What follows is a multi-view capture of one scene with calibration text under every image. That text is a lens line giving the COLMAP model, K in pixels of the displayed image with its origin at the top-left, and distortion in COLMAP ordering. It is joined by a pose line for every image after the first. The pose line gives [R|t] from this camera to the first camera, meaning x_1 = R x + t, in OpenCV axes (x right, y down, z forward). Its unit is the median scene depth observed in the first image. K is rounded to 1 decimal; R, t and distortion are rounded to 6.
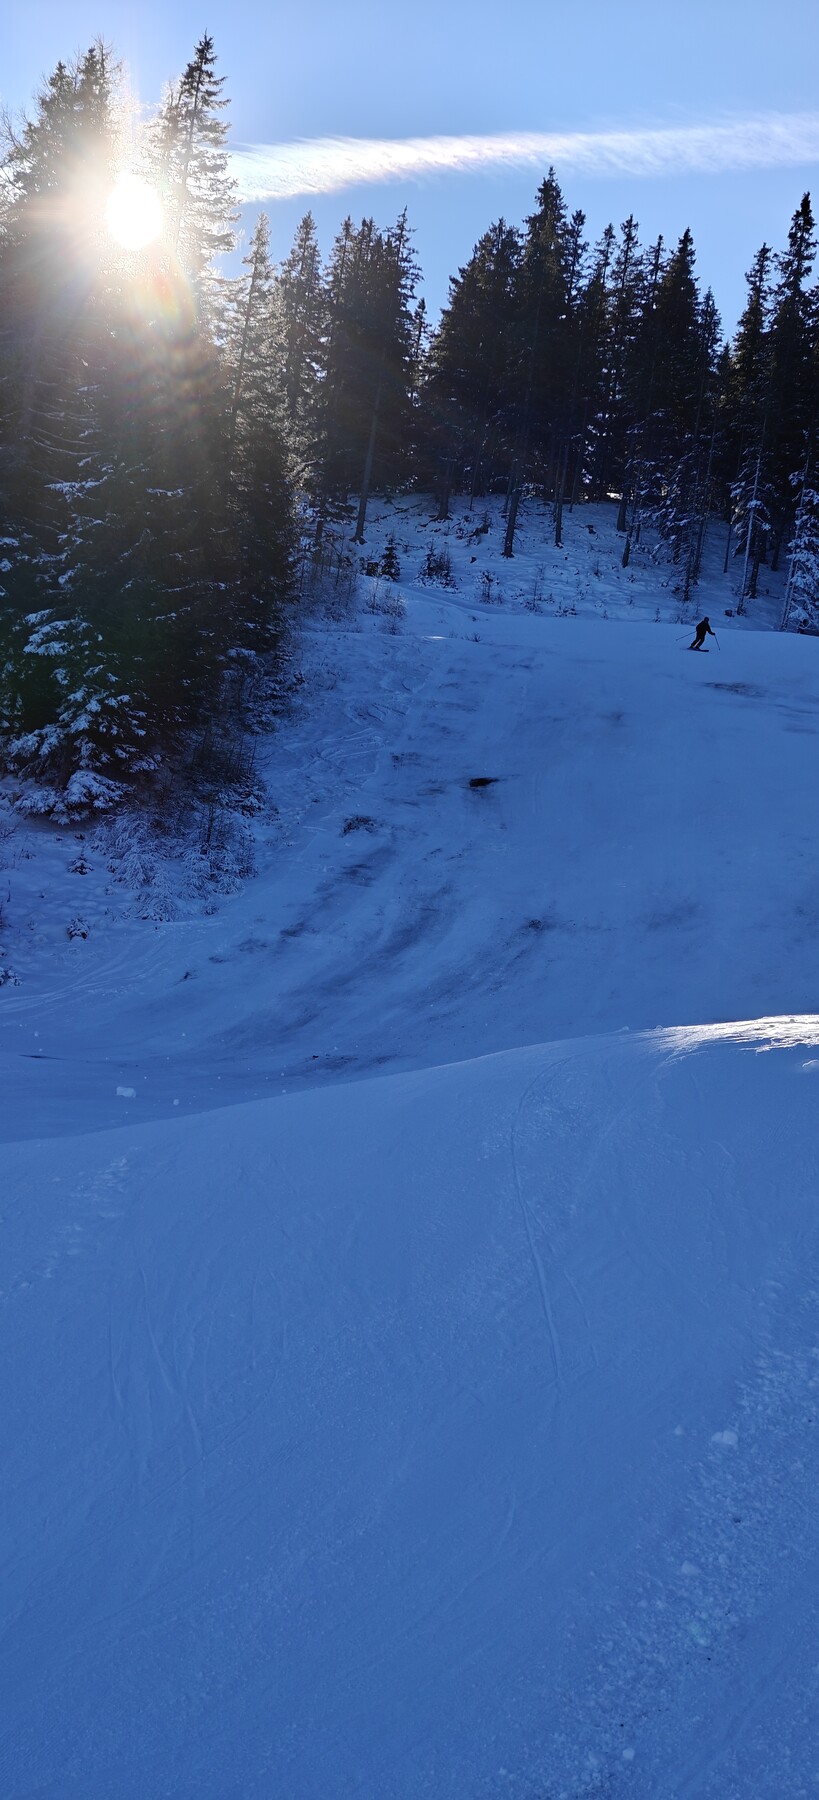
lens RADIAL K [[3616.5, 0, 409.5], [0, 3616.5, 900.0], [0, 0, 1]] dist [0.075418, 0.106895]
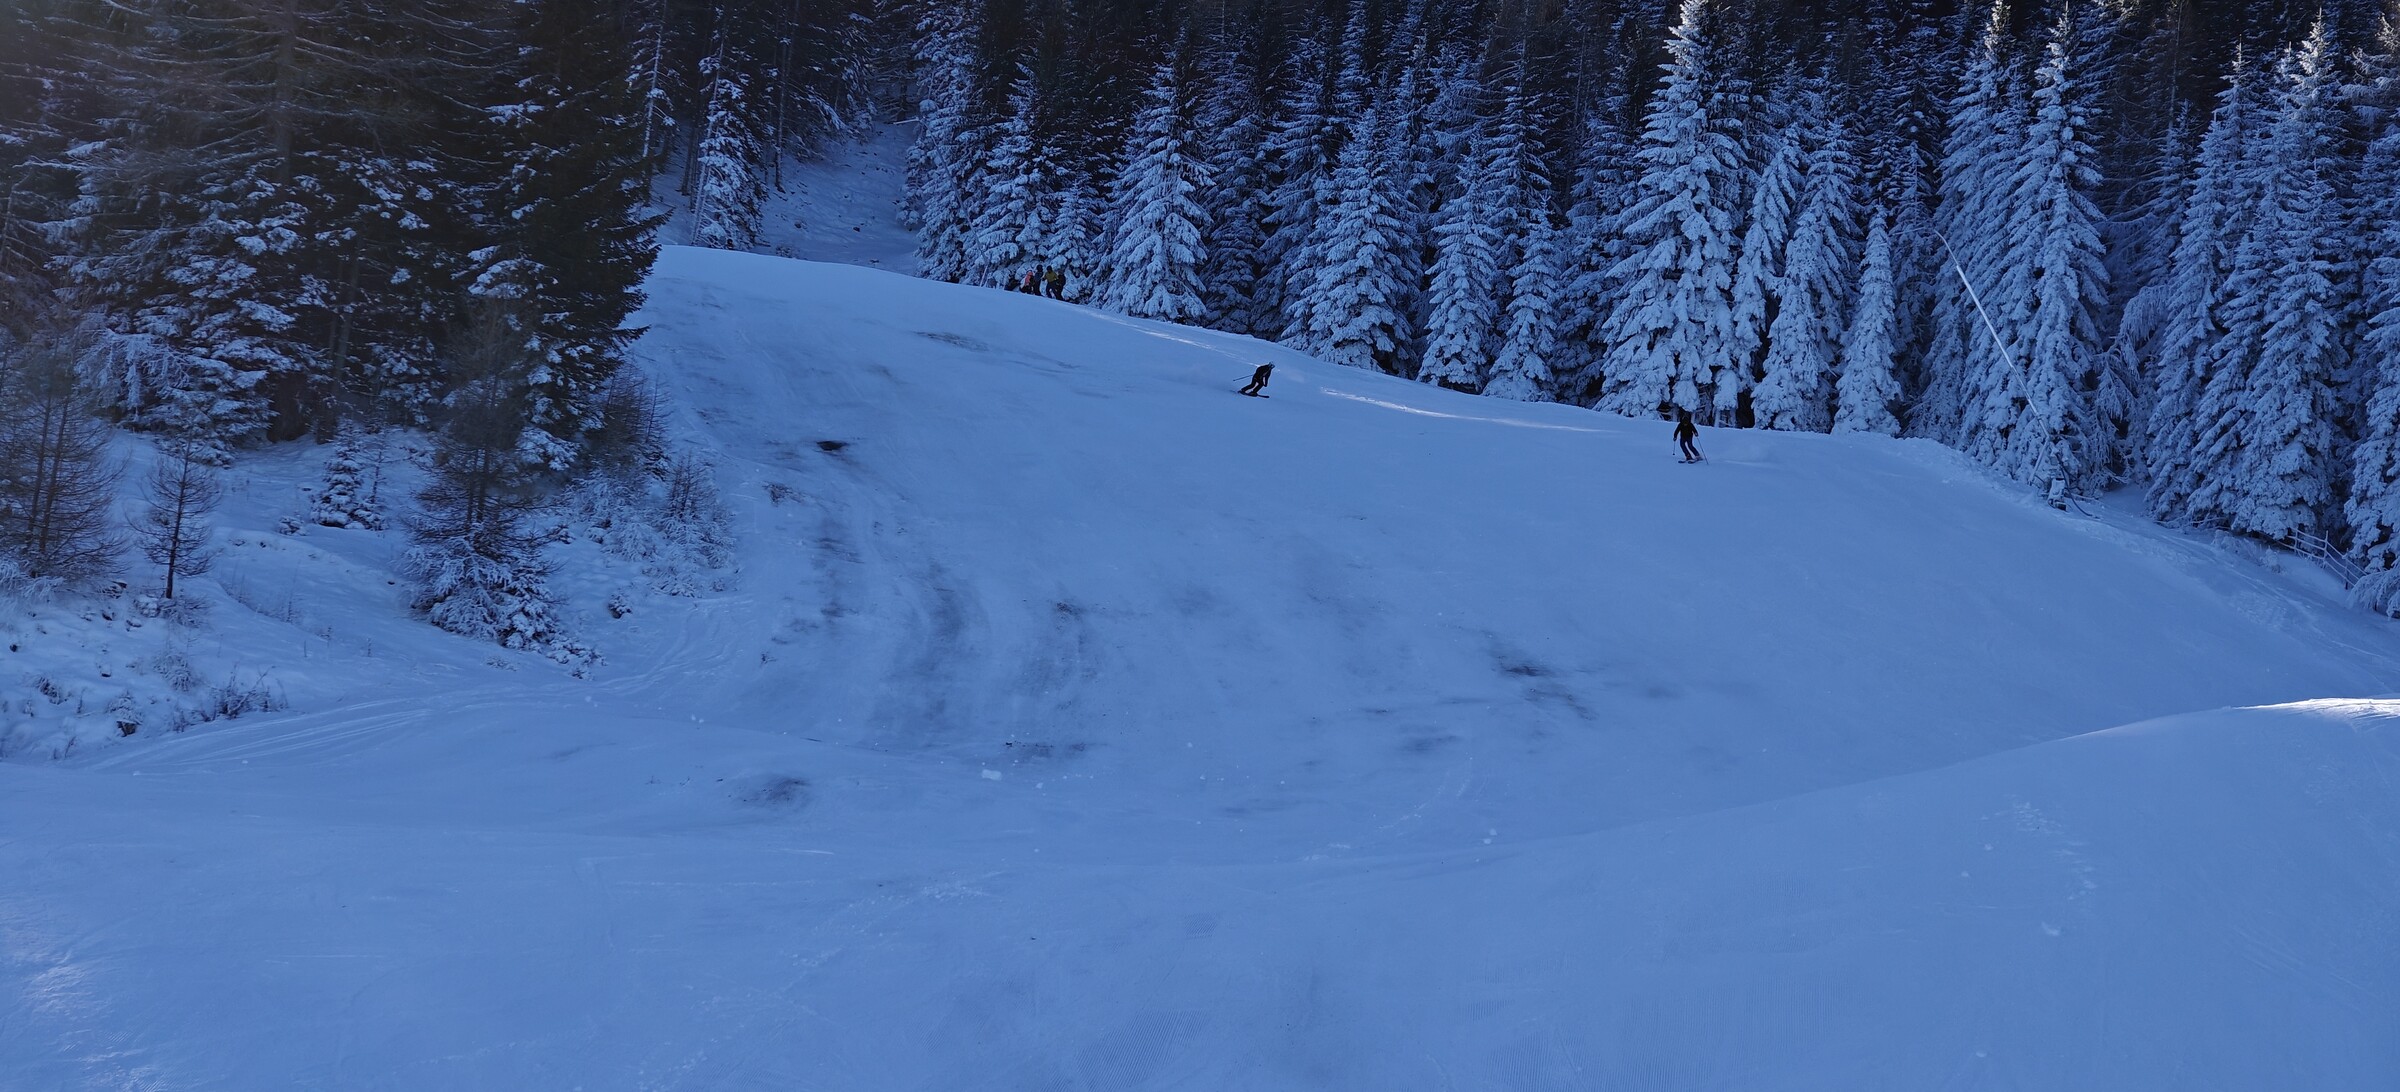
lens RADIAL K [[4822.0, 0, 1200.0], [0, 4822.0, 546.0], [0, 0, 1]] dist [0.075418, 0.106895]
pose [[0.947212, 0.018853, 0.320052, -0.316670], [-0.017373, 0.999821, -0.007478, -0.000322], [-0.320136, 0.001523, 0.947371, -0.188525]]
